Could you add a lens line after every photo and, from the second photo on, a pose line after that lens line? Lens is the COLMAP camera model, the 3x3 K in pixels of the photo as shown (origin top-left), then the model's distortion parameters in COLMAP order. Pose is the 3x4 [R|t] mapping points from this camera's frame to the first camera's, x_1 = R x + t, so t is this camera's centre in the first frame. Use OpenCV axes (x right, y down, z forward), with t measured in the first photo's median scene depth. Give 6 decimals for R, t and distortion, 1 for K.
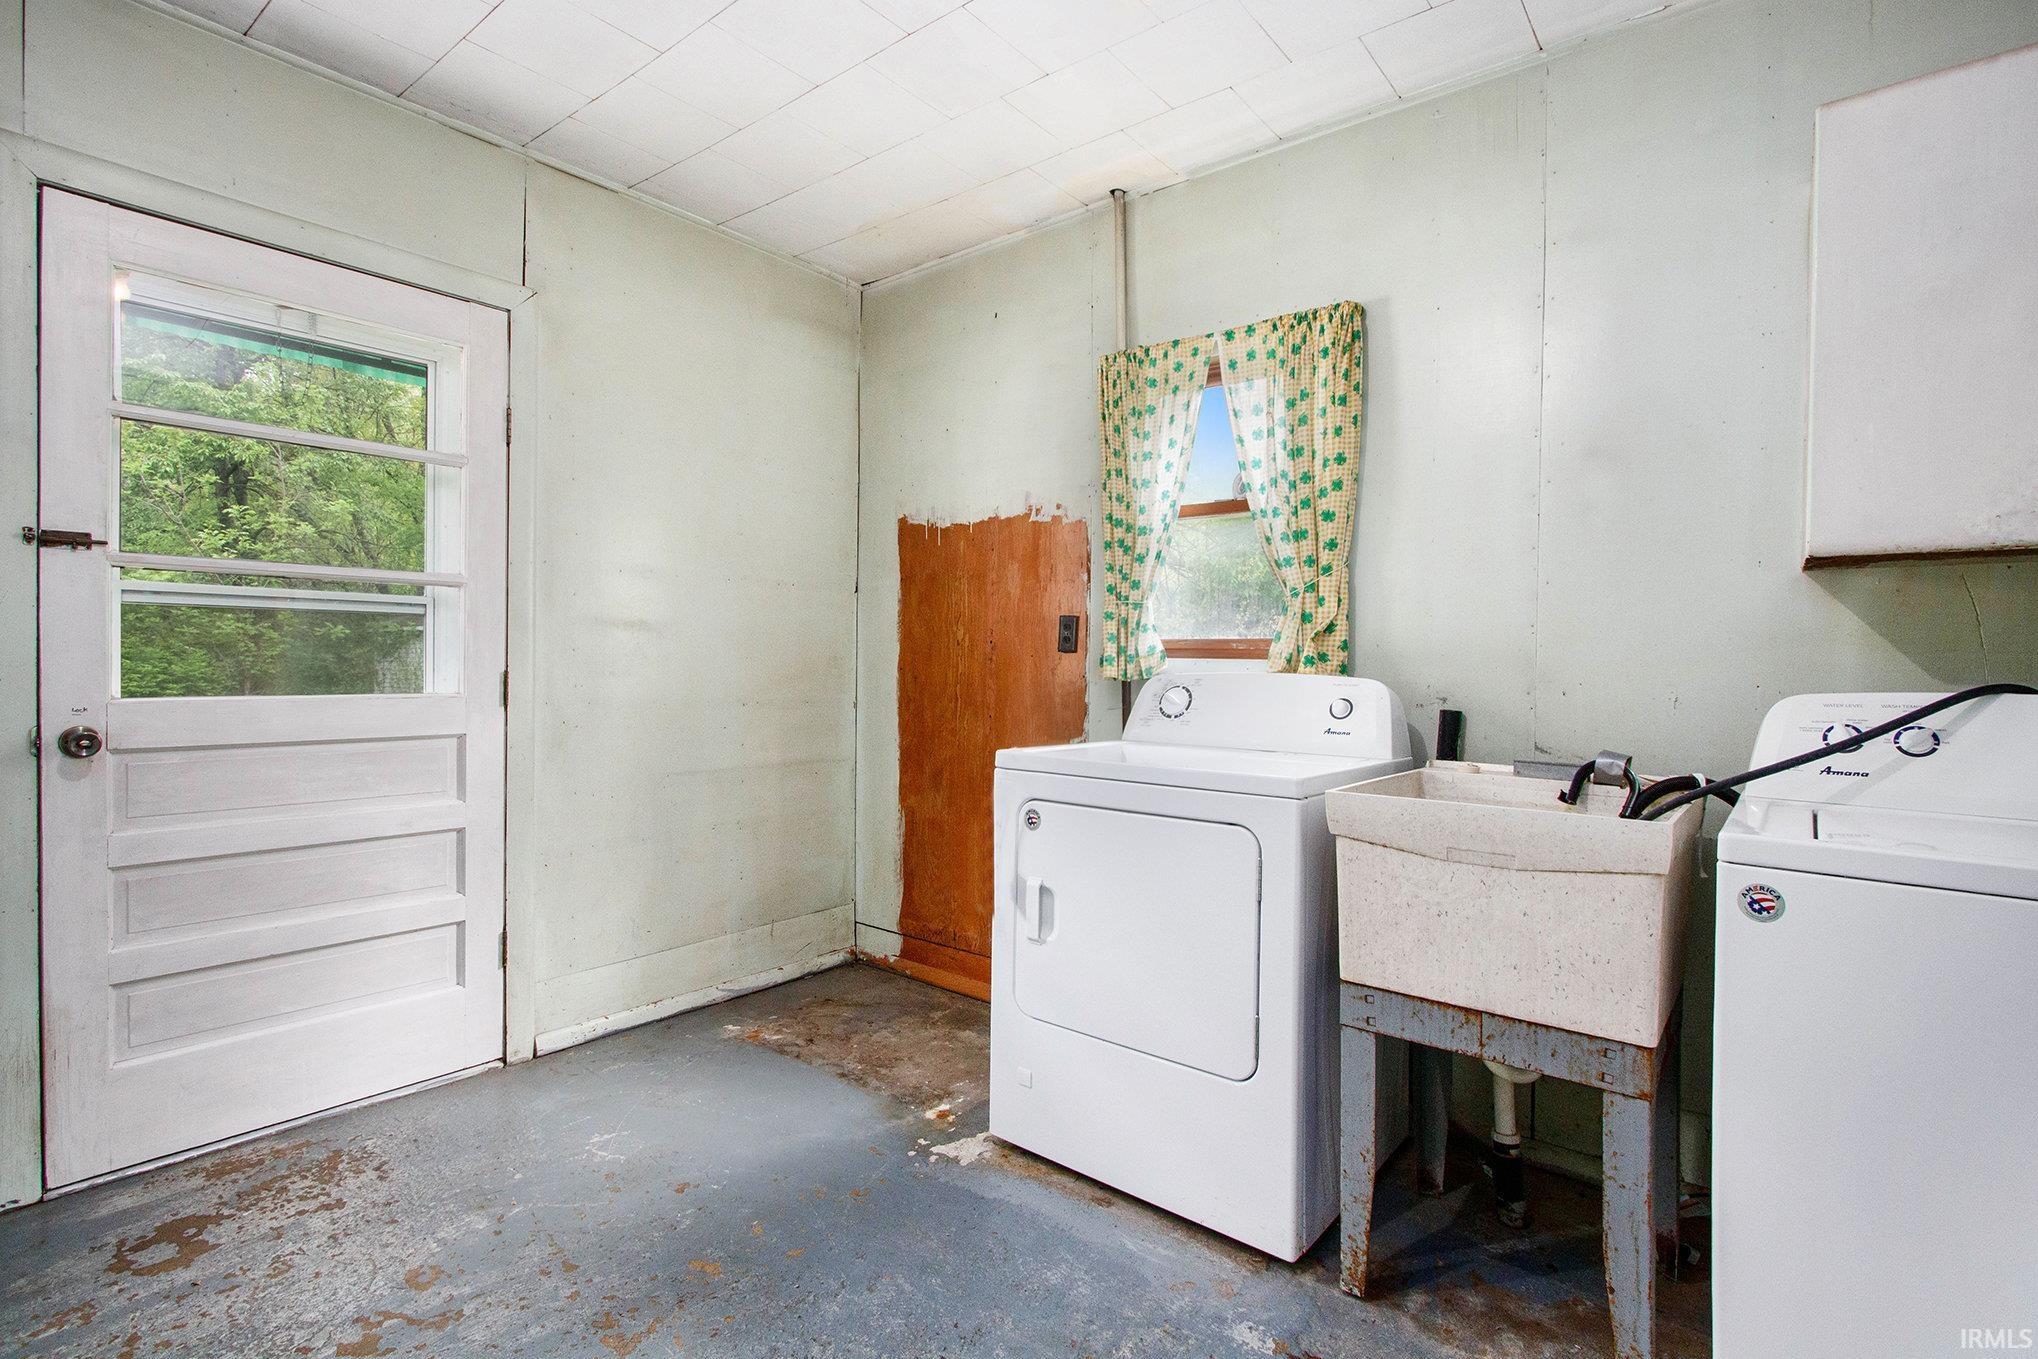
lens RADIAL K [[958.8, 0, 1003.7], [0, 958.8, 682.2], [0, 0, 1]] dist [-0.016138, 0.003444]
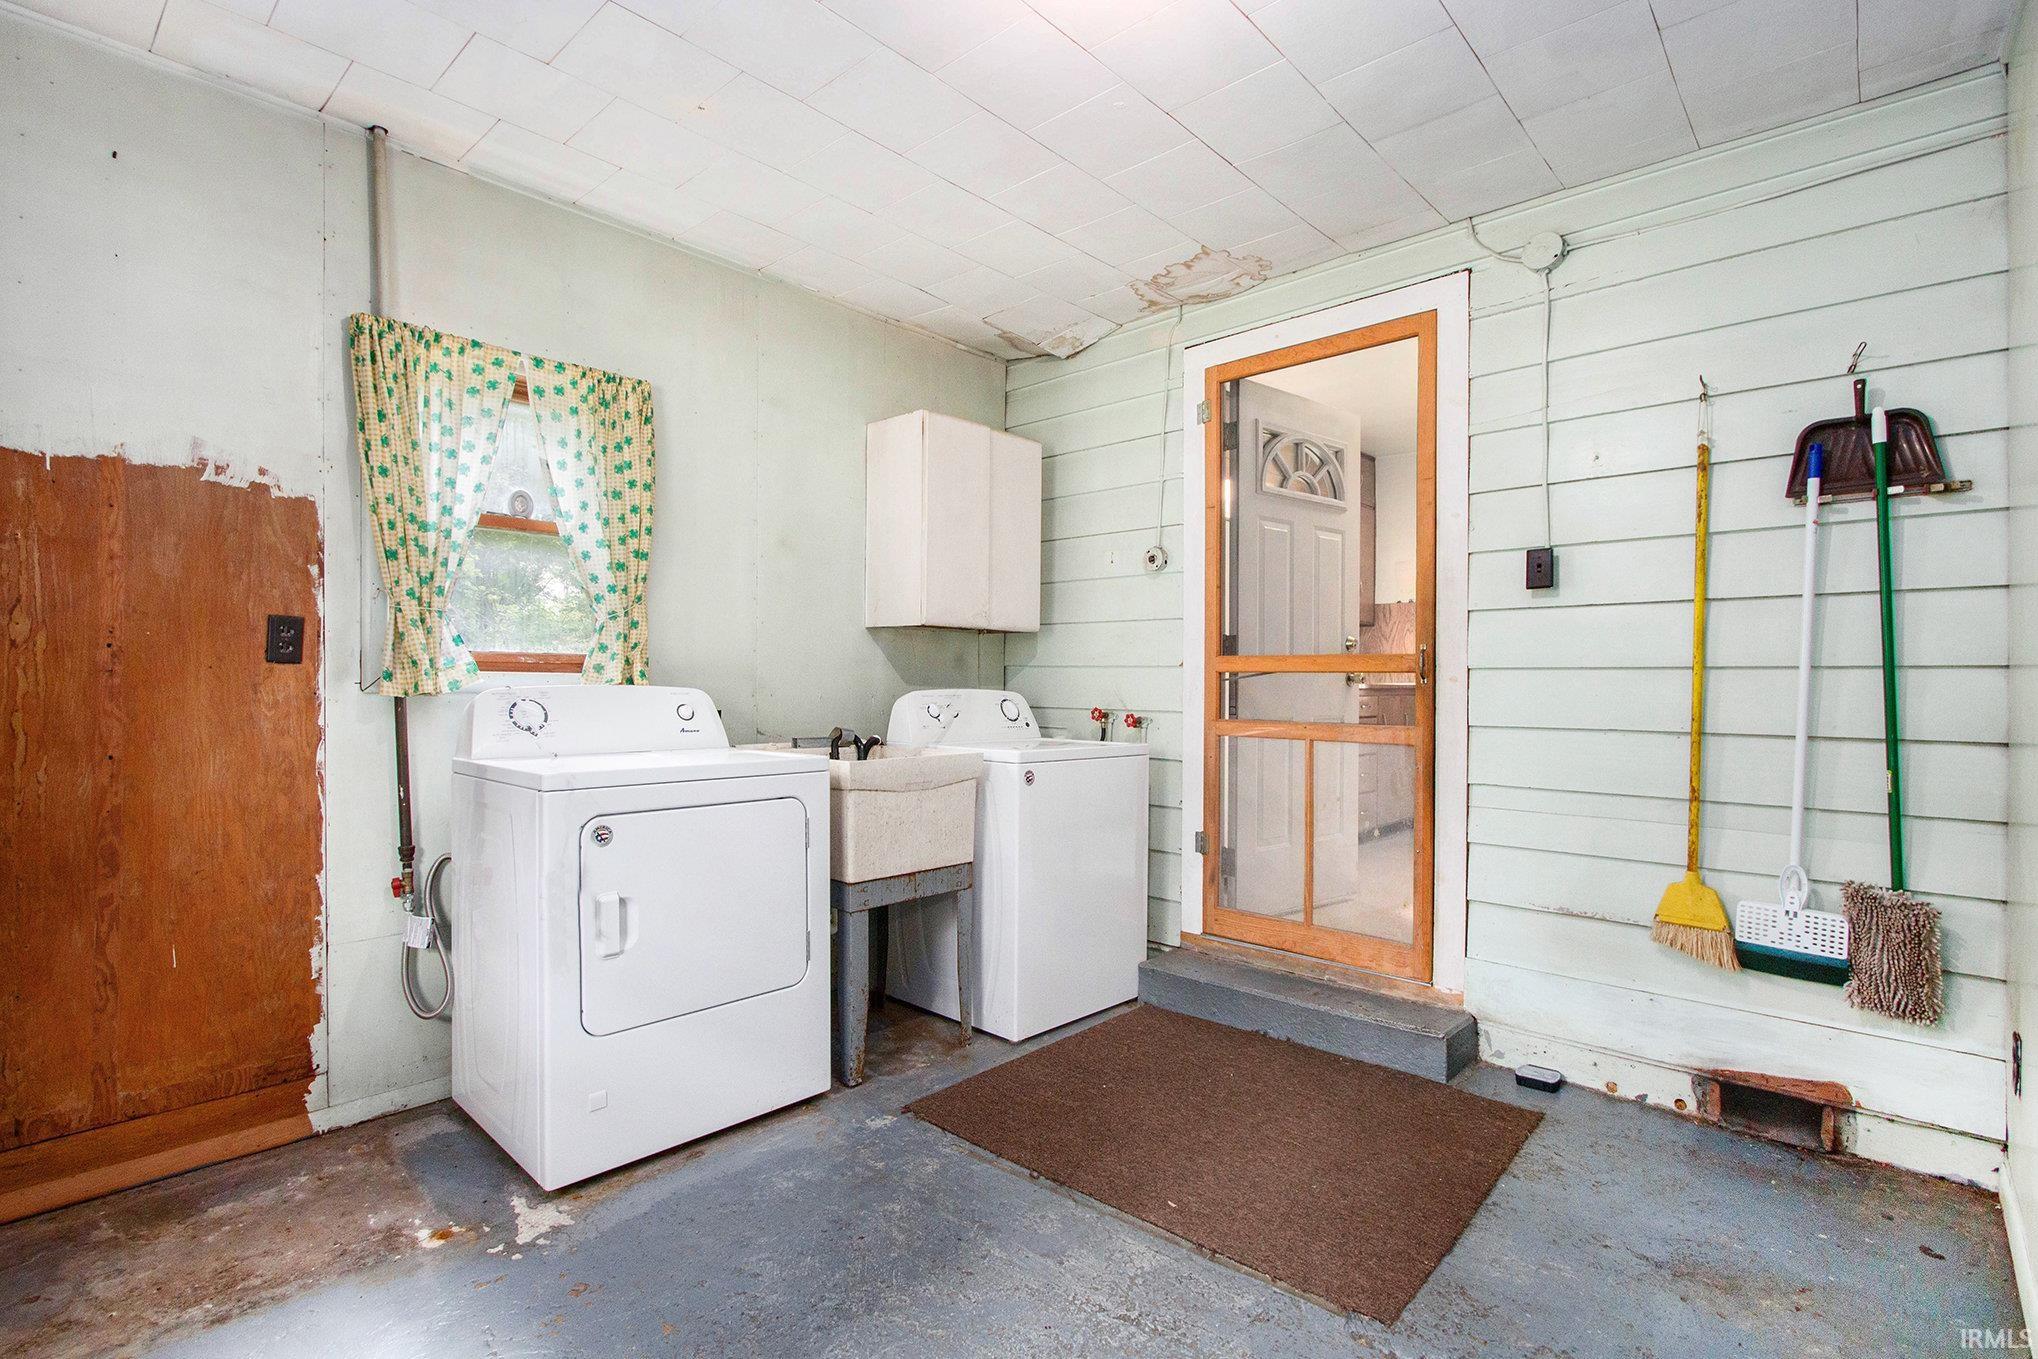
lens RADIAL K [[958.8, 0, 1001.3], [0, 958.8, 678.6], [0, 0, 1]] dist [-0.016138, 0.003444]
pose [[0.071072, -0.009454, 0.997426, -0.758543], [0.016688, 0.999826, 0.008287, -0.017432], [-0.997332, 0.016056, 0.071217, 0.419934]]
